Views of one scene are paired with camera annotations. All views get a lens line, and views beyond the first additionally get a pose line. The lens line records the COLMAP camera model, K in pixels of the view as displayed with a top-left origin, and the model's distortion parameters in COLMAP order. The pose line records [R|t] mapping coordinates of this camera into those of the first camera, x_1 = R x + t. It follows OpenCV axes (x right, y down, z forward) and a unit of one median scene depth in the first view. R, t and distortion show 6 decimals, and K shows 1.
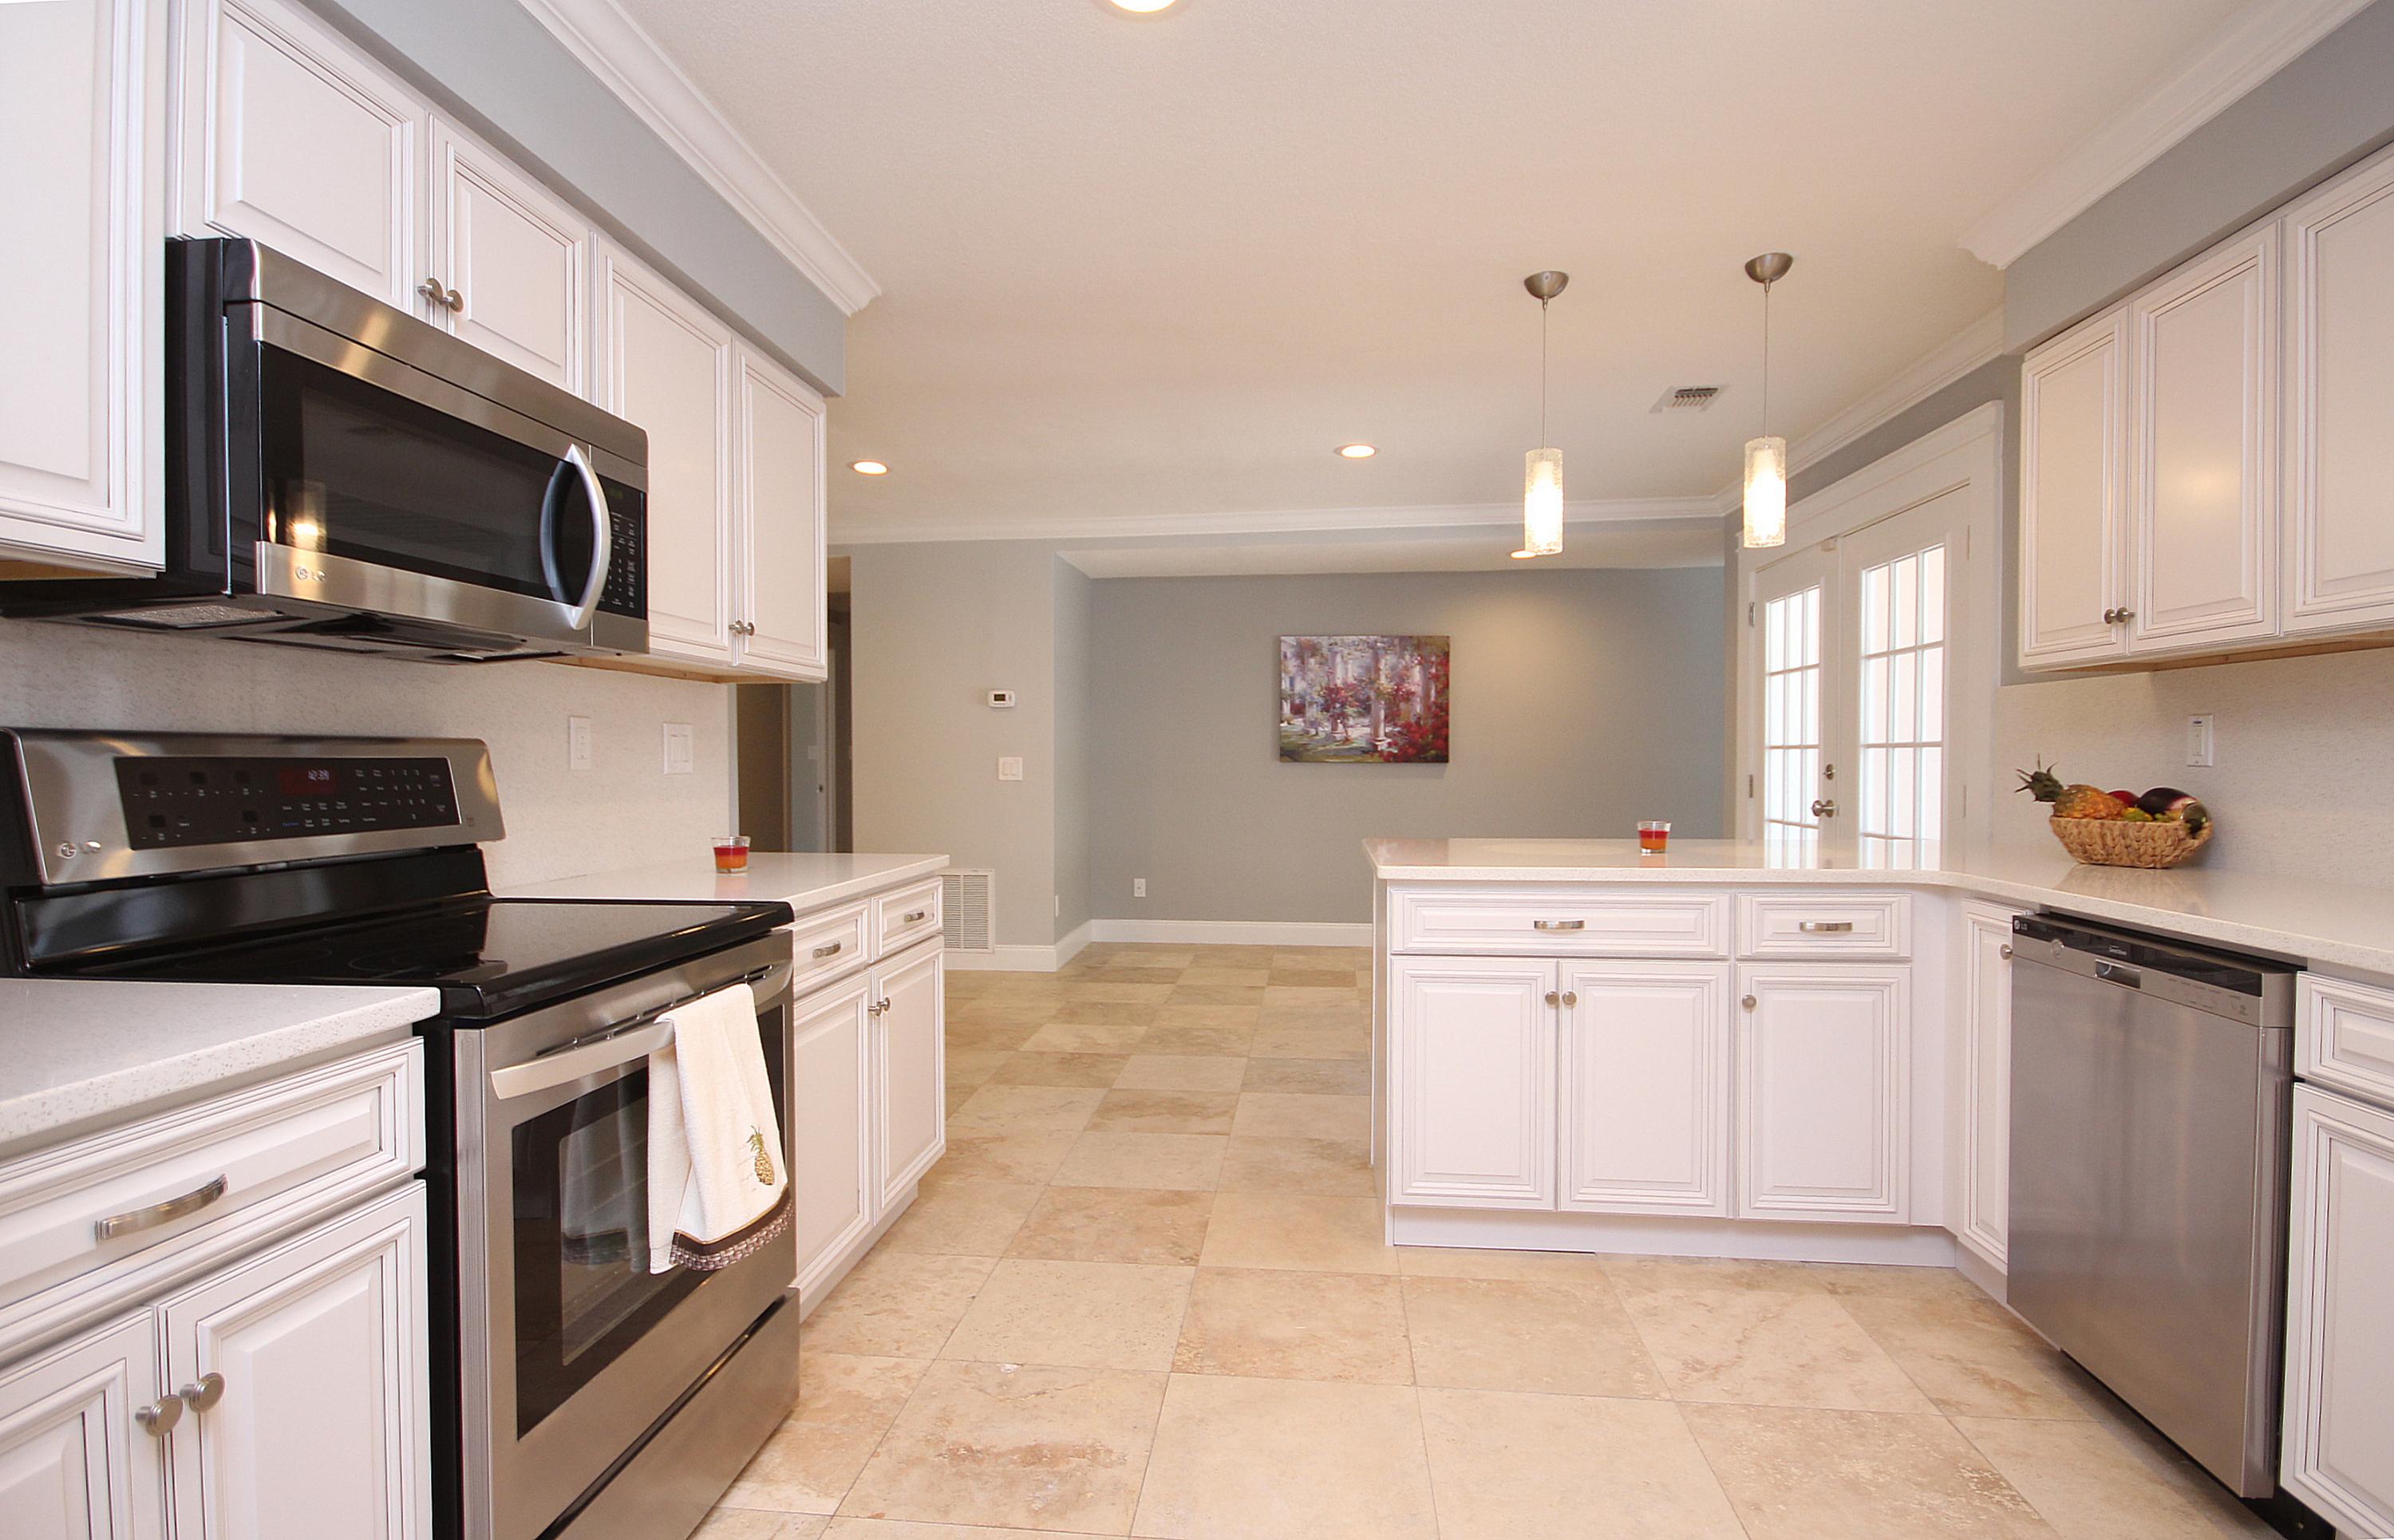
lens RADIAL K [[1150.2, 0, 1203.6], [0, 1150.2, 778.9], [0, 0, 1]] dist [0.019196, -0.017133]
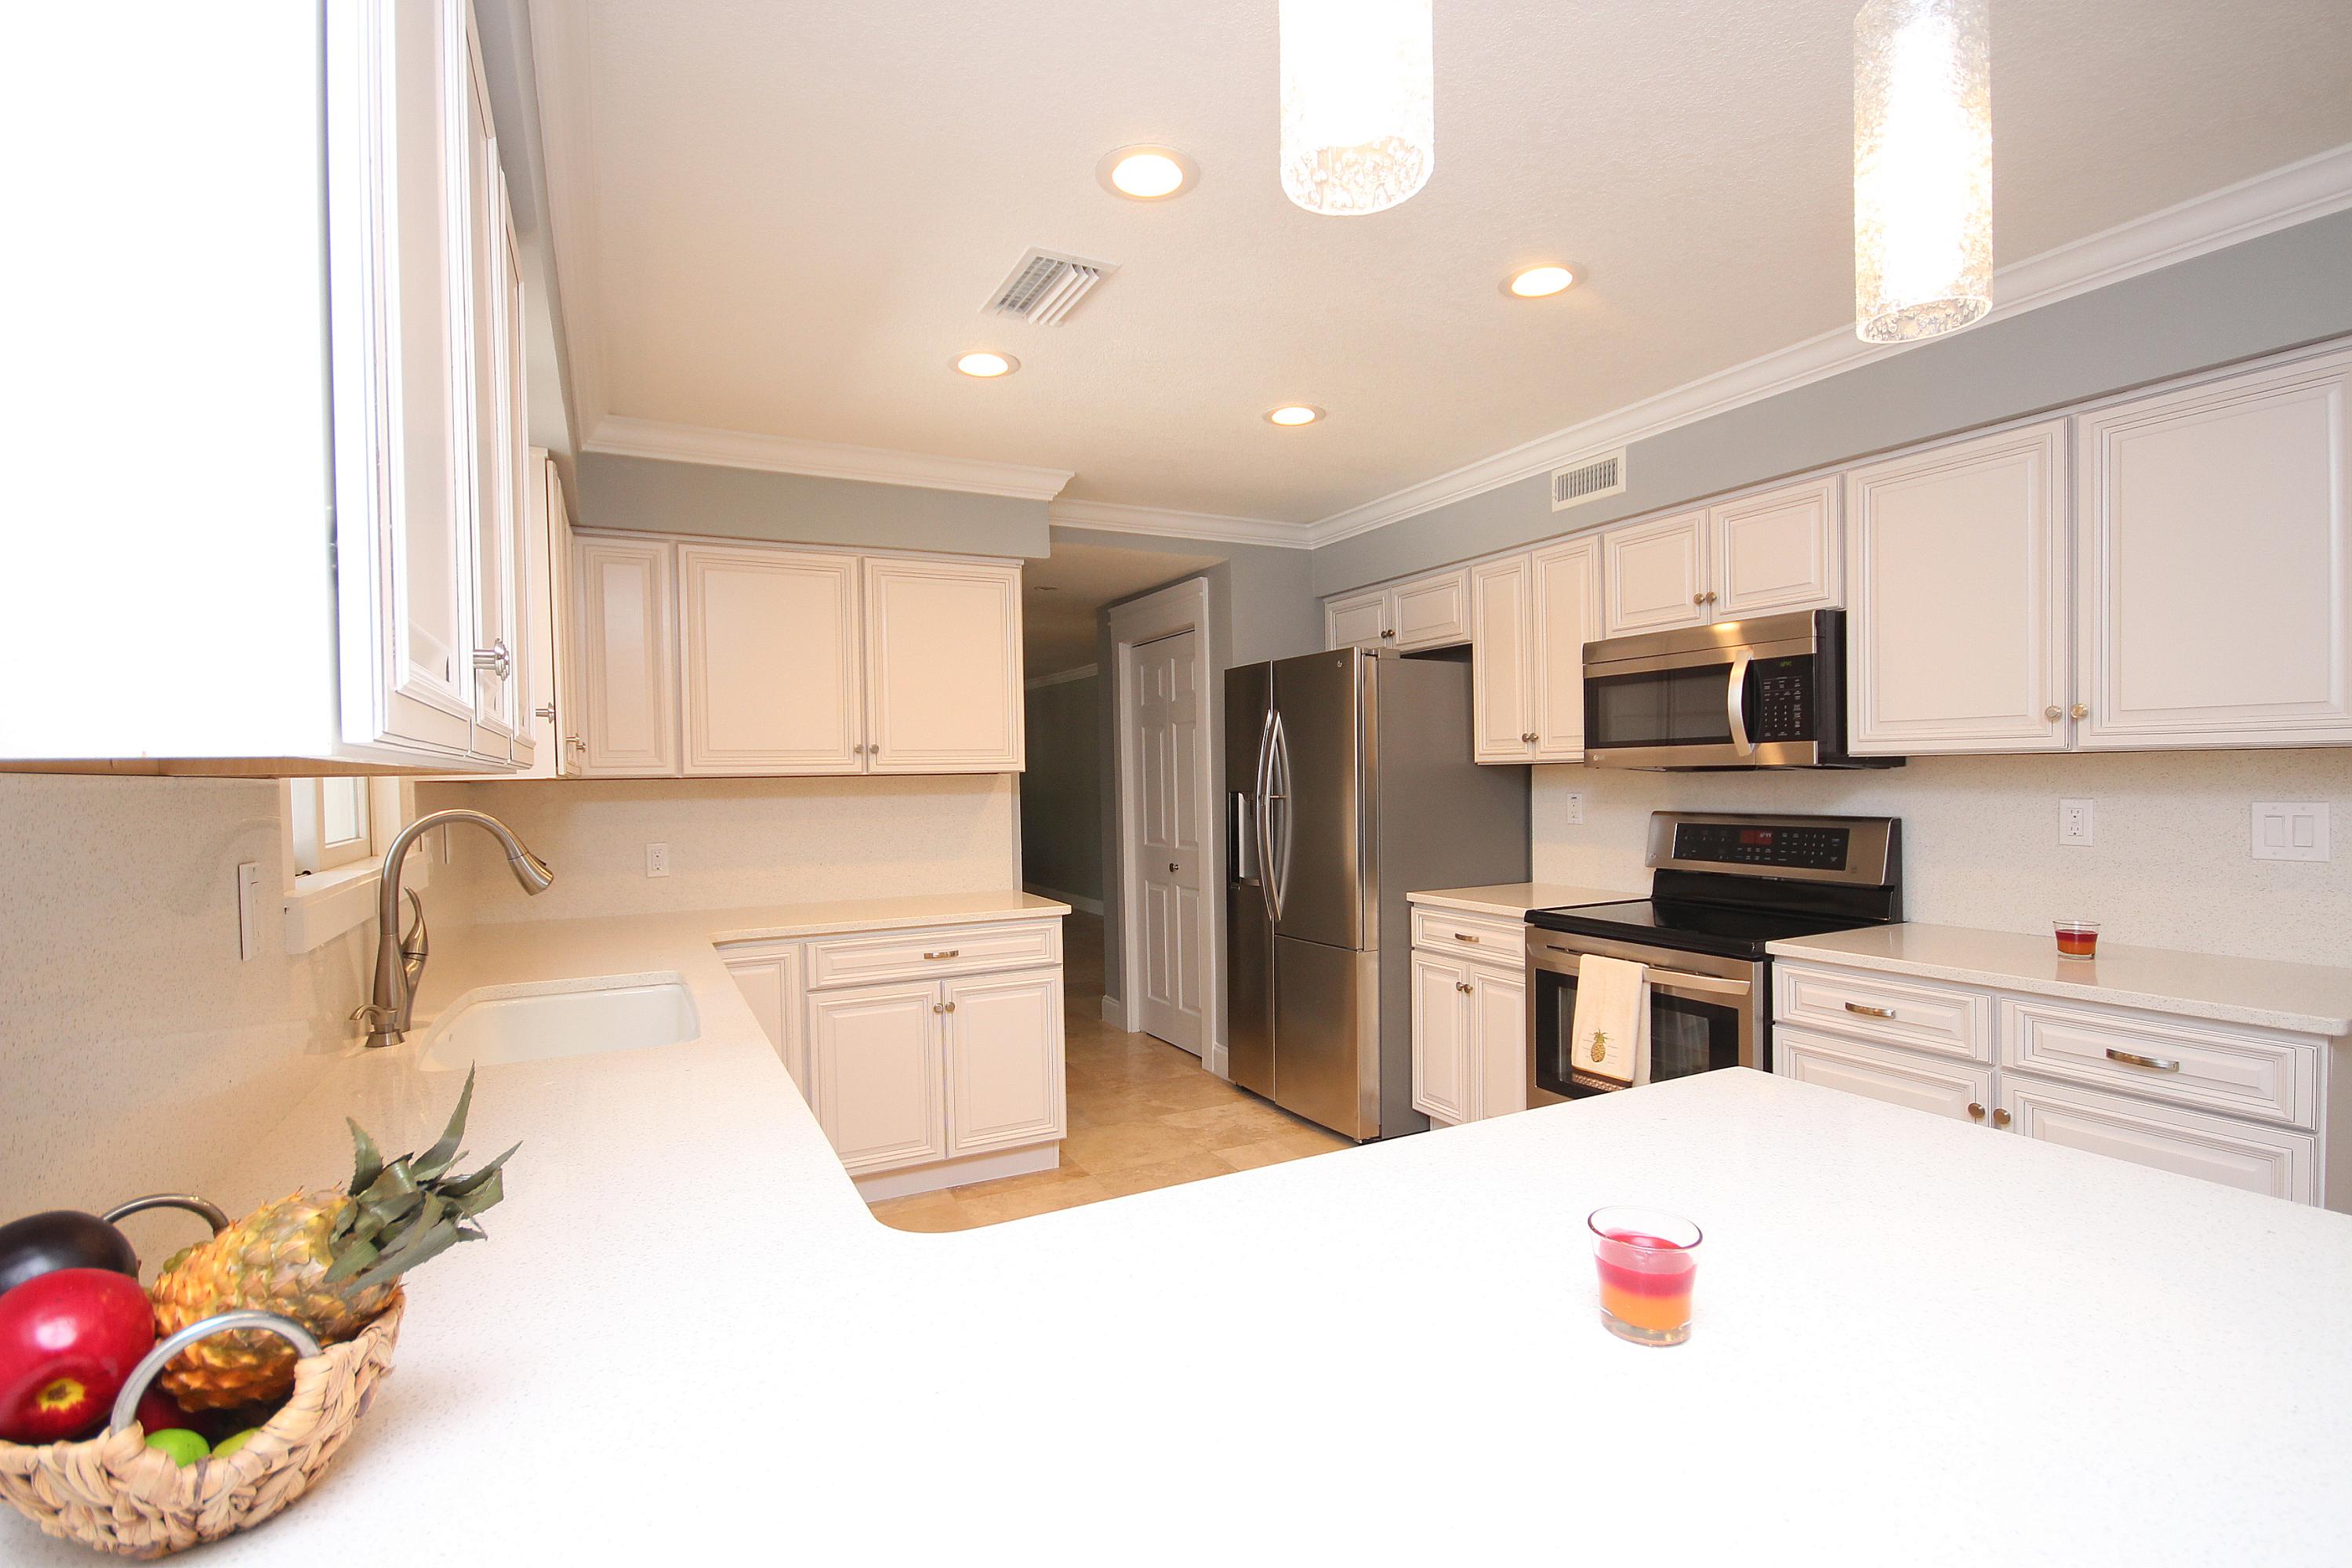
lens RADIAL K [[1082.1, 0, 1178.9], [0, 1082.1, 795.1], [0, 0, 1]] dist [0.004807, -0.010022]
pose [[-0.835483, 0.026591, -0.548873, 0.449367], [0.008752, 0.999346, 0.035092, -0.059470], [0.549447, 0.024515, -0.835169, 0.816392]]
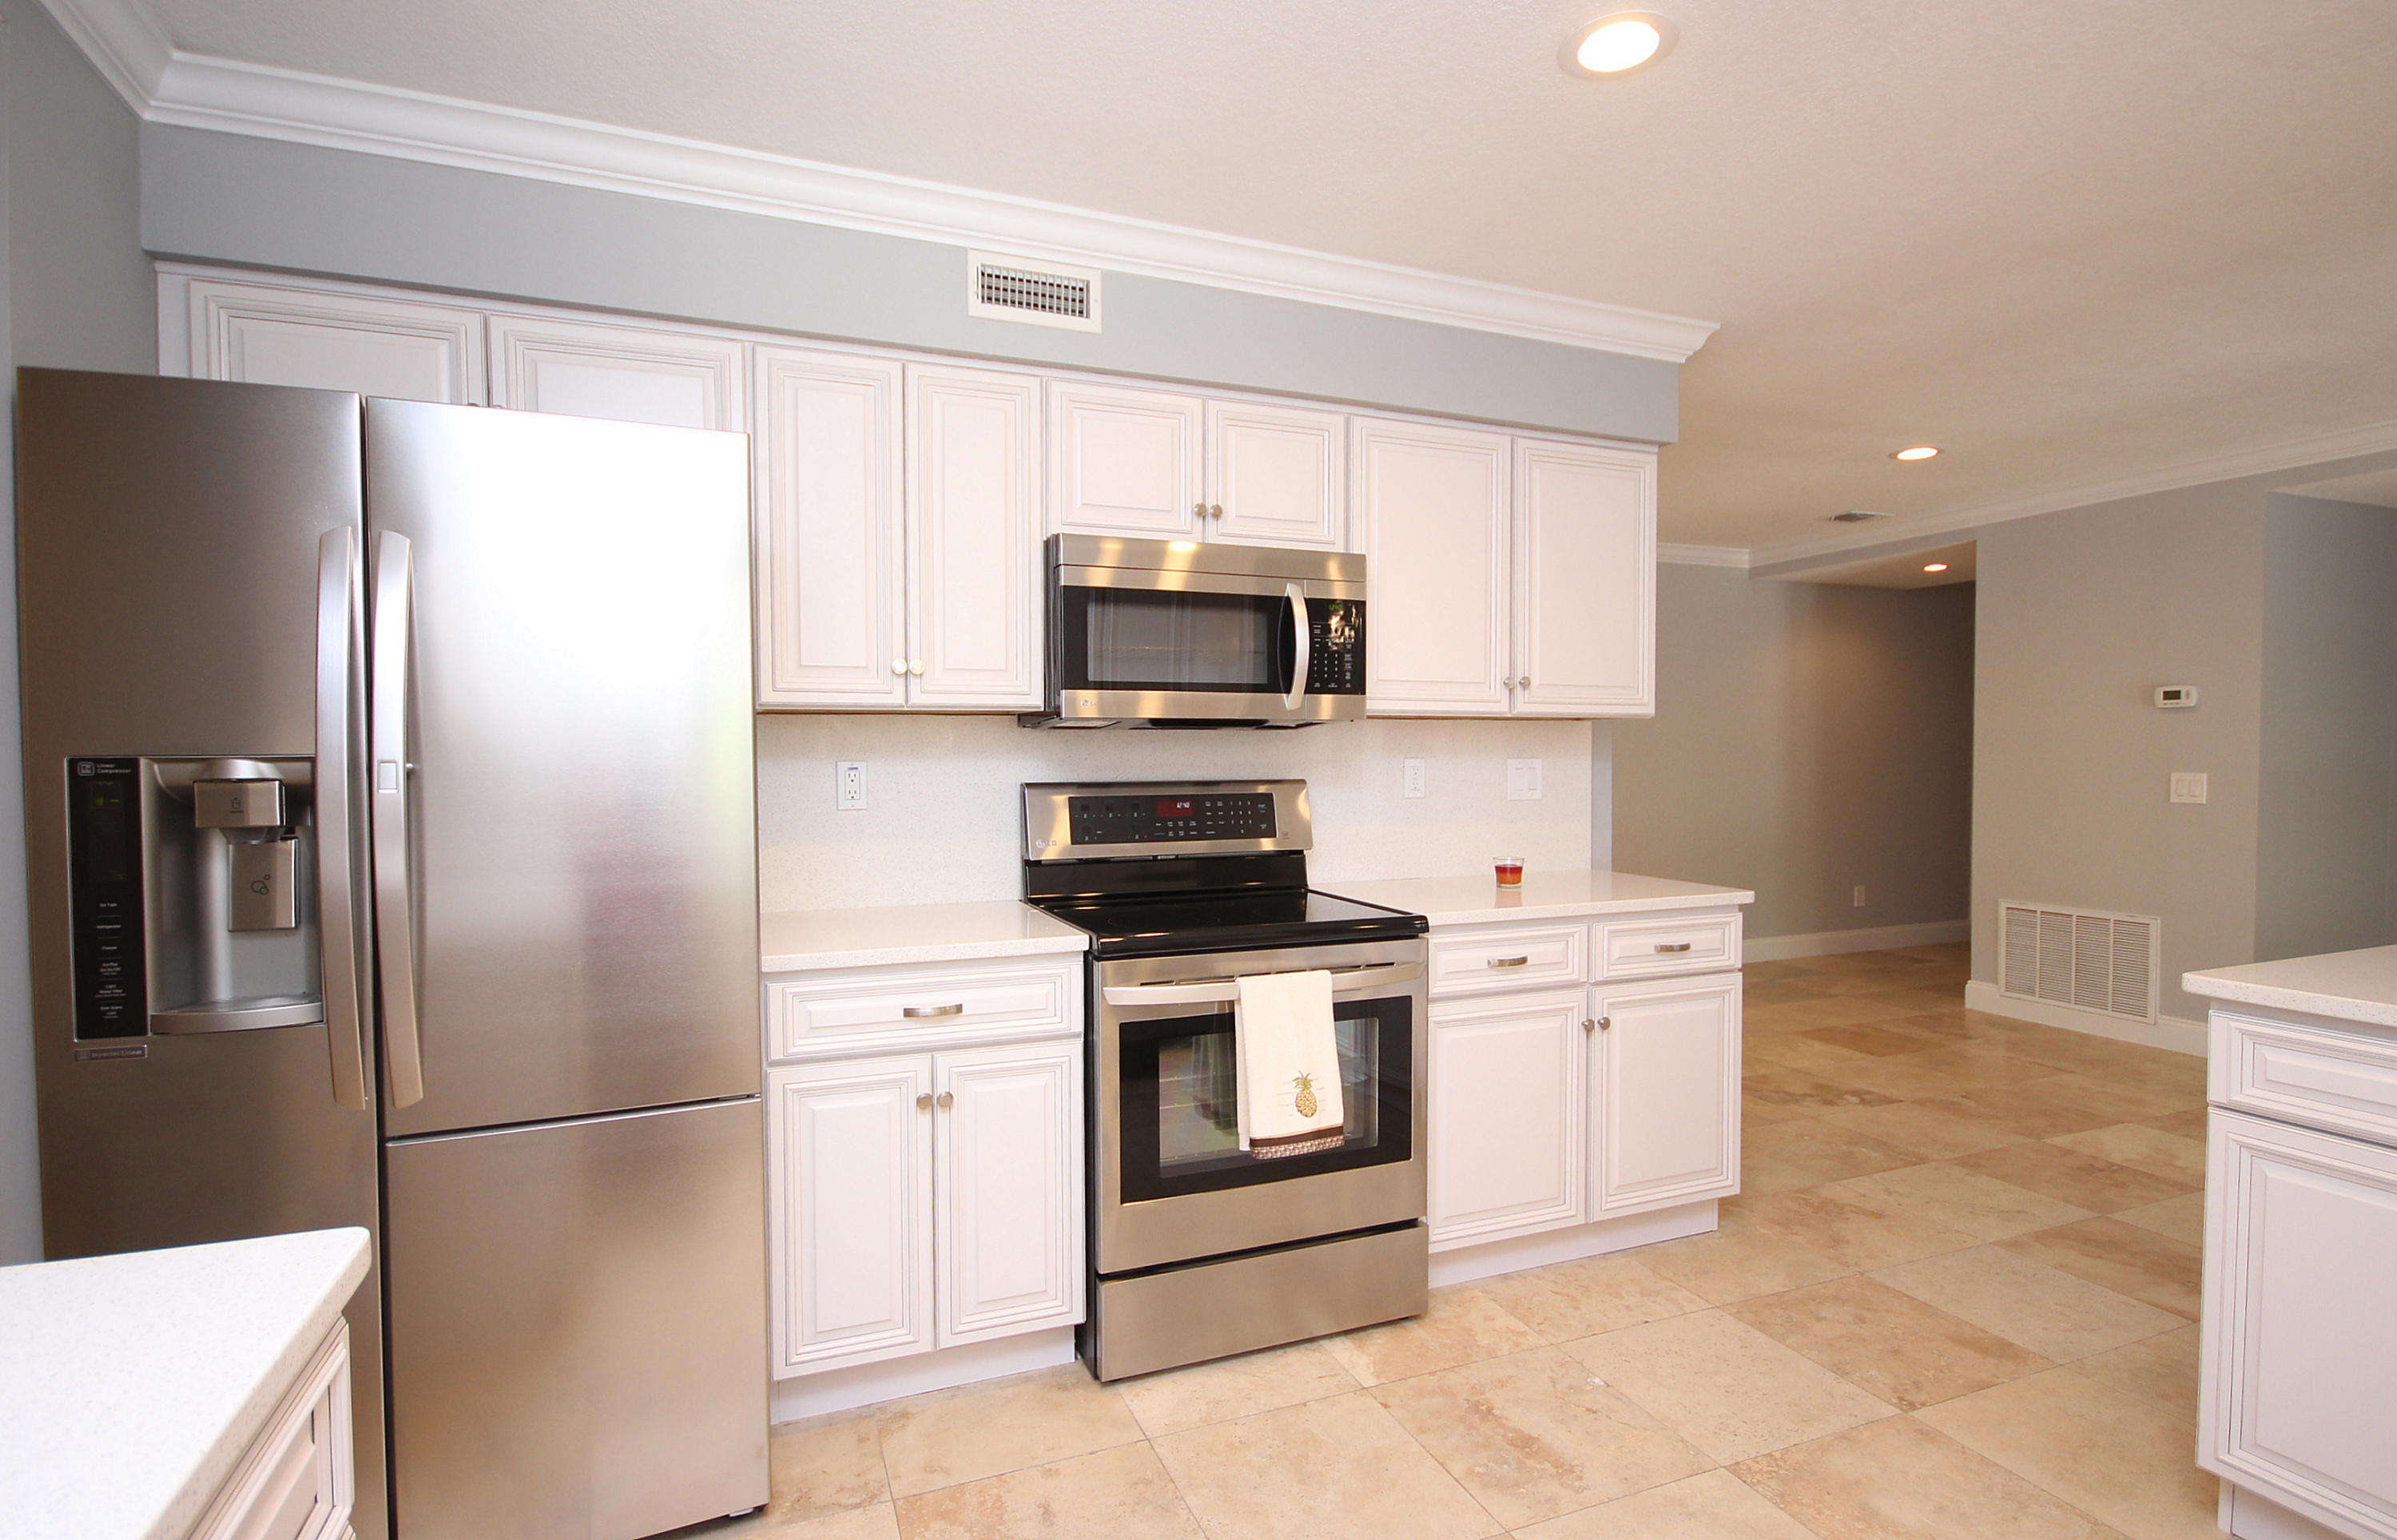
lens RADIAL K [[1157.4, 0, 1185.4], [0, 1157.4, 786.0], [0, 0, 1]] dist [-0.002982, -0.000630]
pose [[0.461417, 0.024530, -0.886844, 0.299756], [-0.011999, 0.999699, 0.021409, -0.027507], [0.887102, 0.000763, 0.461572, 0.091076]]
